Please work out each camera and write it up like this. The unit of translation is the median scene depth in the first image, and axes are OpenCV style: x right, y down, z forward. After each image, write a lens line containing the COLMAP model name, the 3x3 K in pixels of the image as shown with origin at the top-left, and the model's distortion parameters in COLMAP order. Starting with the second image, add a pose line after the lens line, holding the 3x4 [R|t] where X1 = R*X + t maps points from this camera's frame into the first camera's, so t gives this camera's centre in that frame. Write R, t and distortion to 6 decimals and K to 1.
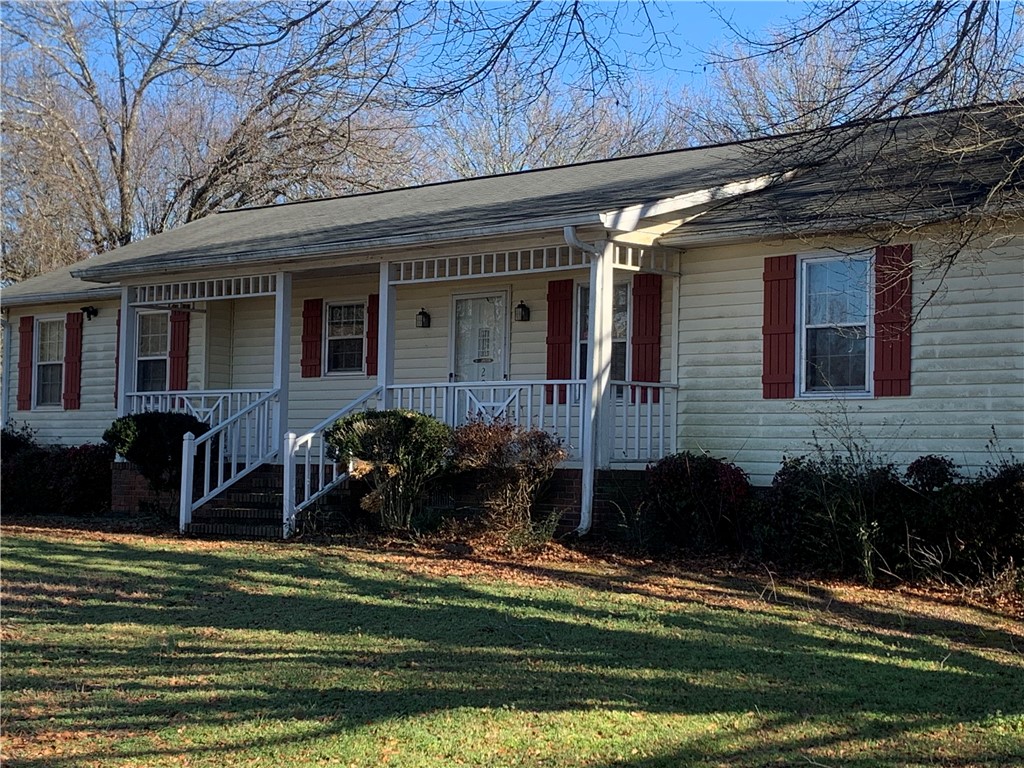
lens RADIAL K [[1767.4, 0, 491.1], [0, 1767.4, 383.8], [0, 0, 1]] dist [0.153998, 0.000000]
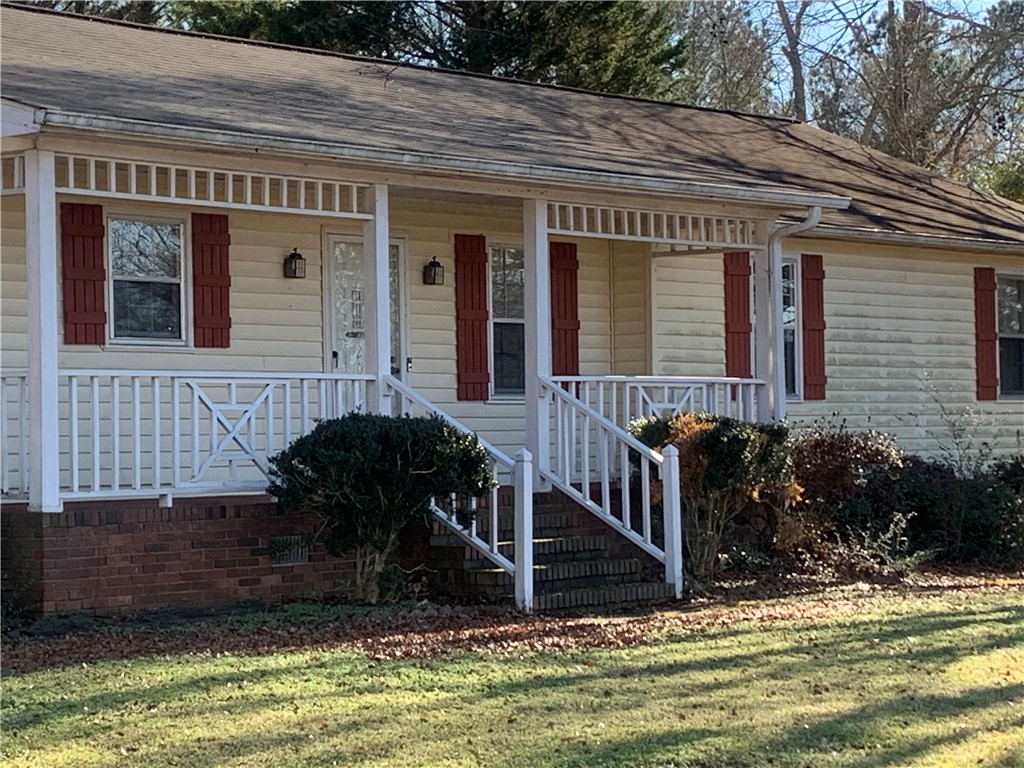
lens RADIAL K [[2844.8, 0, 511.0], [0, 2844.8, 385.4], [0, 0, 1]] dist [0.119637, 0.000000]
pose [[-0.055171, 0.021711, 0.998241, -1.312043], [-0.015529, 0.999624, -0.022599, 0.035549], [-0.998356, -0.016749, -0.054813, 1.174414]]
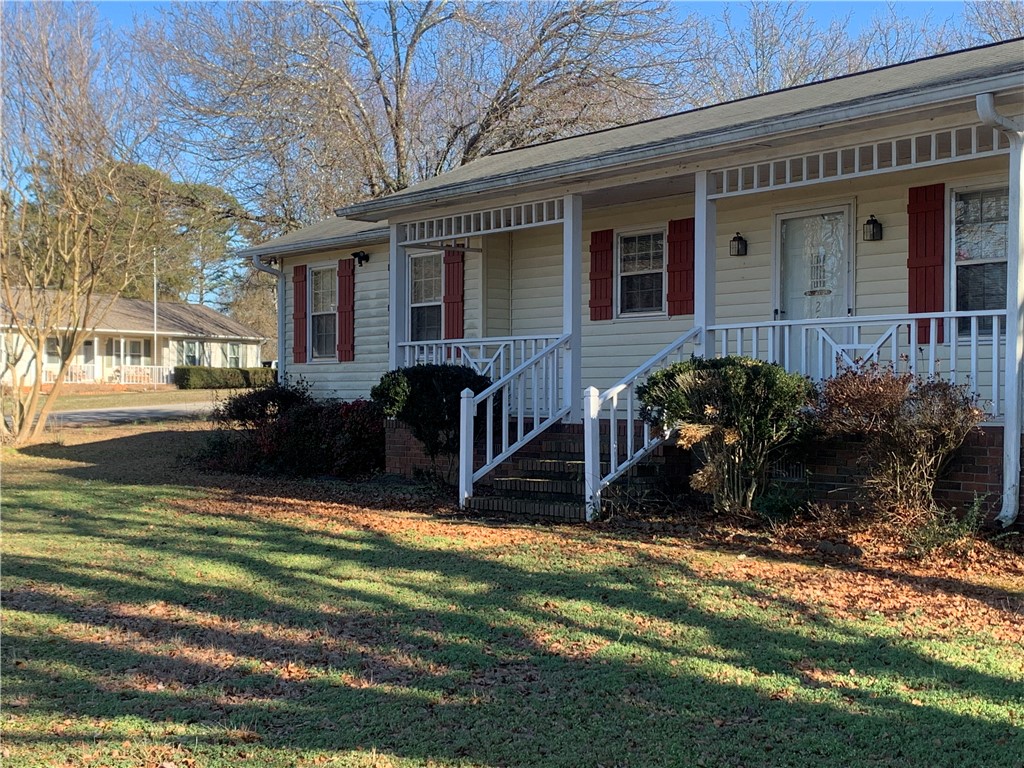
lens RADIAL K [[1417.7, 0, 507.7], [0, 1417.7, 384.2], [0, 0, 1]] dist [0.198771, 0.000000]
pose [[0.989962, -0.020284, -0.139869, -0.063430], [0.025697, 0.998985, 0.037004, 0.001059], [0.138977, -0.040227, 0.989478, 0.374999]]
